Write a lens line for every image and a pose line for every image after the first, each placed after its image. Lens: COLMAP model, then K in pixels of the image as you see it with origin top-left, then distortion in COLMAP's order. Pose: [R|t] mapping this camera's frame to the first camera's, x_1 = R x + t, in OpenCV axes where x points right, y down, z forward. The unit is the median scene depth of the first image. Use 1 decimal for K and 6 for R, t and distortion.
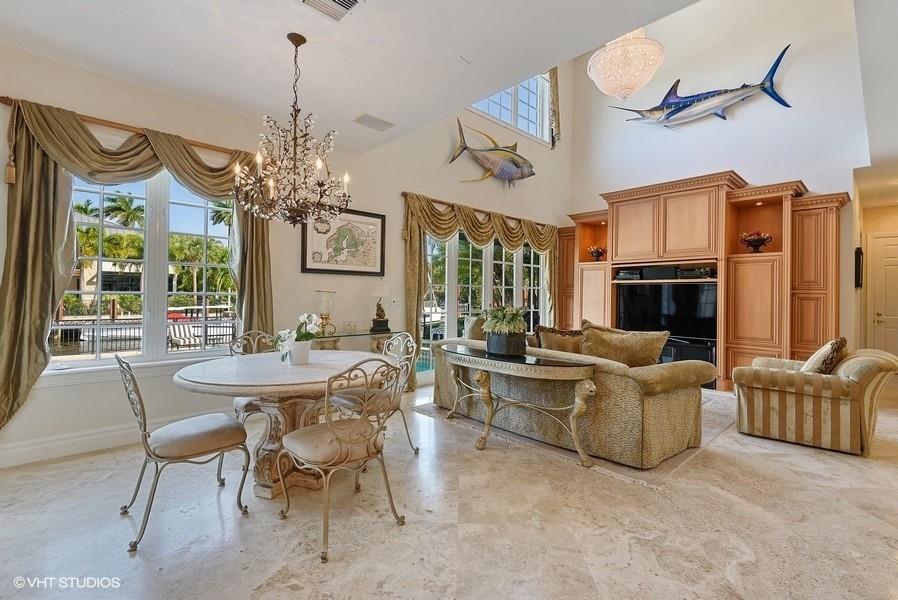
lens RADIAL K [[403.5, 0, 447.3], [0, 403.5, 293.5], [0, 0, 1]] dist [0.001465, -0.000452]
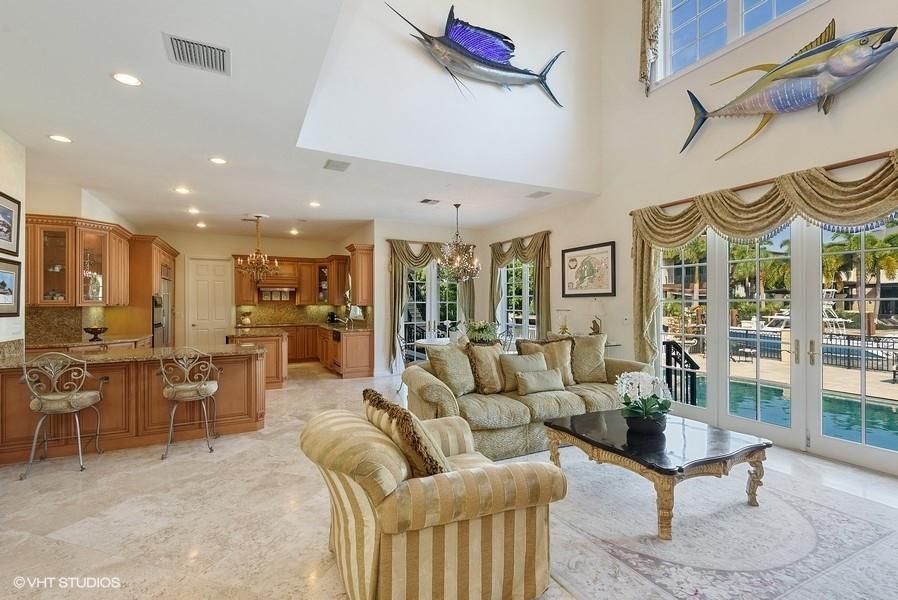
lens RADIAL K [[419.5, 0, 450.0], [0, 419.5, 304.7], [0, 0, 1]] dist [0.004119, -0.000483]
pose [[-0.275888, -0.008846, -0.961149, 0.963901], [0.003944, 0.999939, -0.010335, -0.008628], [0.961182, -0.006642, -0.275836, 0.799349]]
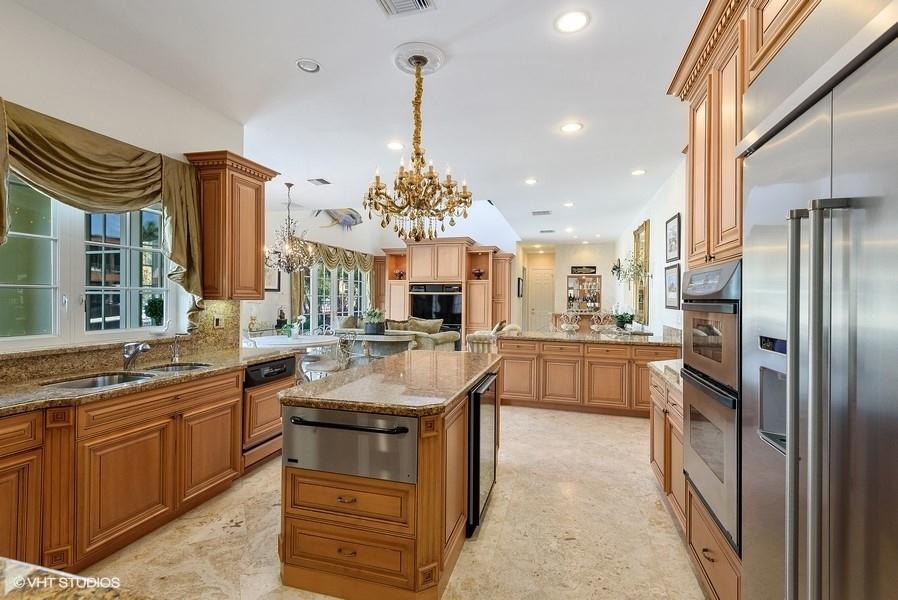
lens RADIAL K [[405.0, 0, 444.8], [0, 405.0, 302.0], [0, 0, 1]] dist [0.013747, -0.000608]
pose [[0.860358, -0.010959, 0.509572, -0.367321], [-0.000343, 0.999756, 0.022081, -0.033474], [-0.509689, -0.019173, 0.860145, -0.591323]]
